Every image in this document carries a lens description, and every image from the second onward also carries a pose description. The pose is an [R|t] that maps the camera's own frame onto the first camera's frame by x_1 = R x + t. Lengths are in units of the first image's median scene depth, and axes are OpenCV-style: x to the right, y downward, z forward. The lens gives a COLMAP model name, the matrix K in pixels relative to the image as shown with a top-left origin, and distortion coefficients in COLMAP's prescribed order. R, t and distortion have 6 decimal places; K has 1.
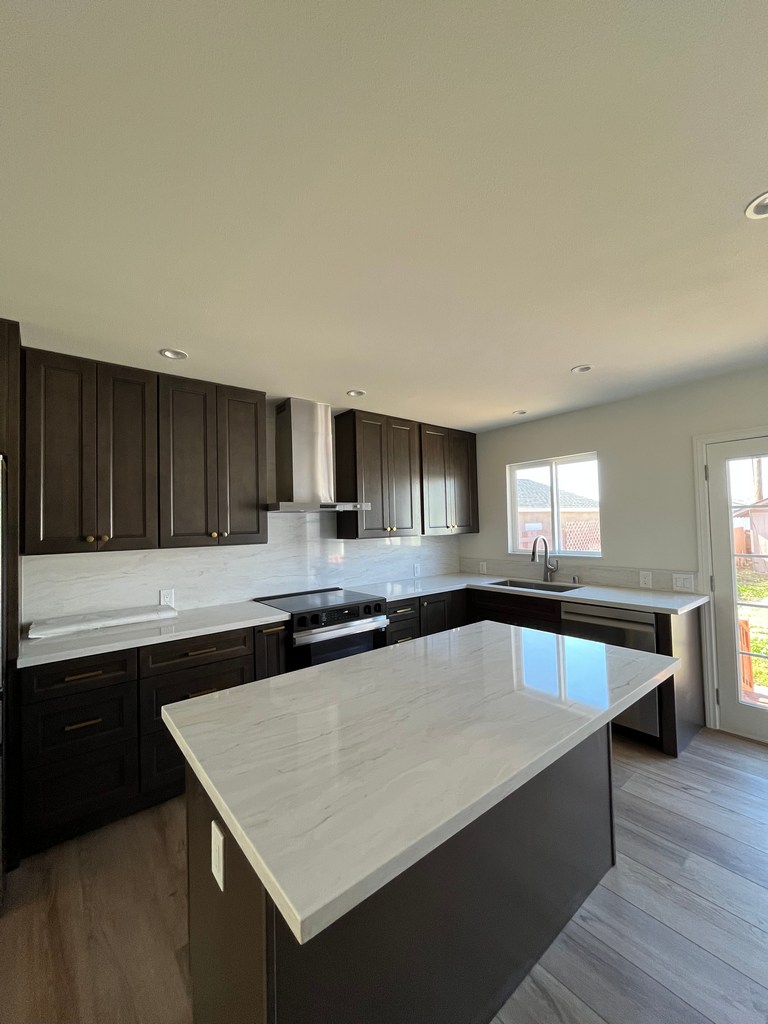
lens RADIAL K [[418.7, 0, 384.0], [0, 418.7, 512.0], [0, 0, 1]] dist [-0.010967, -0.000173]
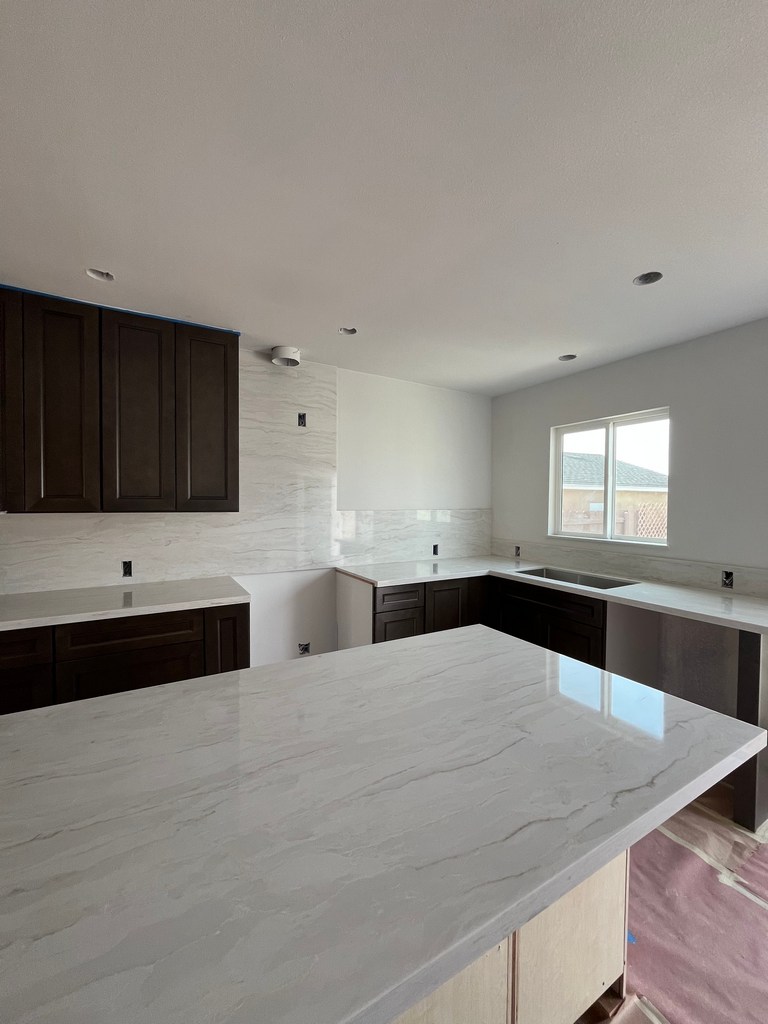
lens RADIAL K [[420.7, 0, 382.8], [0, 420.7, 508.8], [0, 0, 1]] dist [-0.005284, -0.000051]
pose [[0.988073, 0.035382, -0.149869, 0.120830], [-0.027749, 0.998224, 0.052719, 0.013506], [0.151468, -0.047931, 0.987299, 0.164970]]
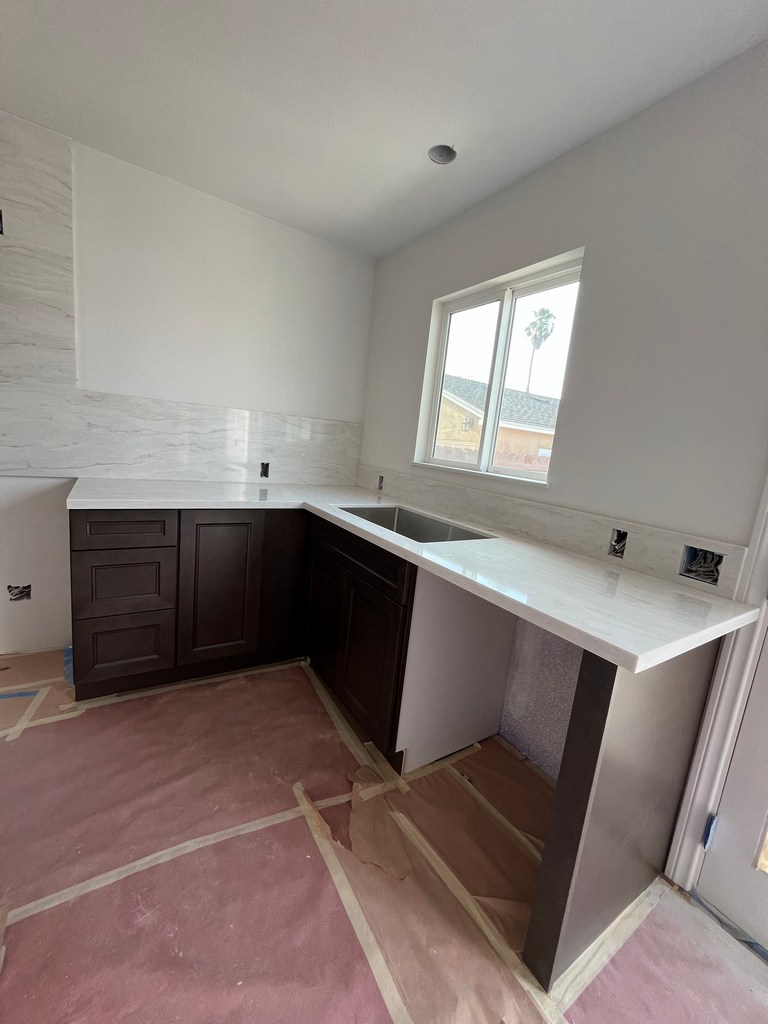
lens RADIAL K [[418.7, 0, 384.0], [0, 418.7, 512.0], [0, 0, 1]] dist [-0.010967, -0.000173]
pose [[0.987268, 0.142094, -0.071496, 0.377333], [-0.125426, 0.971838, 0.199498, 0.066028], [0.097830, -0.187990, 0.977287, 0.504028]]
